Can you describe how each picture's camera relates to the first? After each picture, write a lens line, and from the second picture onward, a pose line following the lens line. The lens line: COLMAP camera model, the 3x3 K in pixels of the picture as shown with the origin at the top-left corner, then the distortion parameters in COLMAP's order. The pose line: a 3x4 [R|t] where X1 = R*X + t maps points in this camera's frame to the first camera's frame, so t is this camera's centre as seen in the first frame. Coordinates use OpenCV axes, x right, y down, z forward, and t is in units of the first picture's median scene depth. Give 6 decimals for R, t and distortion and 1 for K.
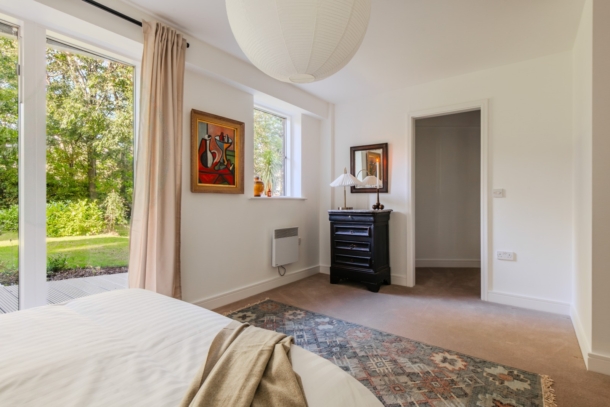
lens RADIAL K [[361.2, 0, 307.3], [0, 361.2, 212.9], [0, 0, 1]] dist [-0.001353, 0.000119]
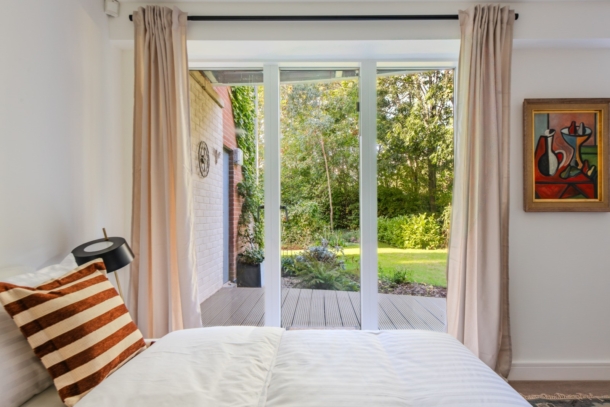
lens RADIAL K [[361.2, 0, 307.3], [0, 361.2, 212.9], [0, 0, 1]] dist [-0.001353, 0.000119]
pose [[0.581499, -0.014491, -0.813418, 0.023658], [0.024622, 0.999697, -0.000207, -0.063355], [0.813175, -0.019907, 0.581679, 0.195542]]
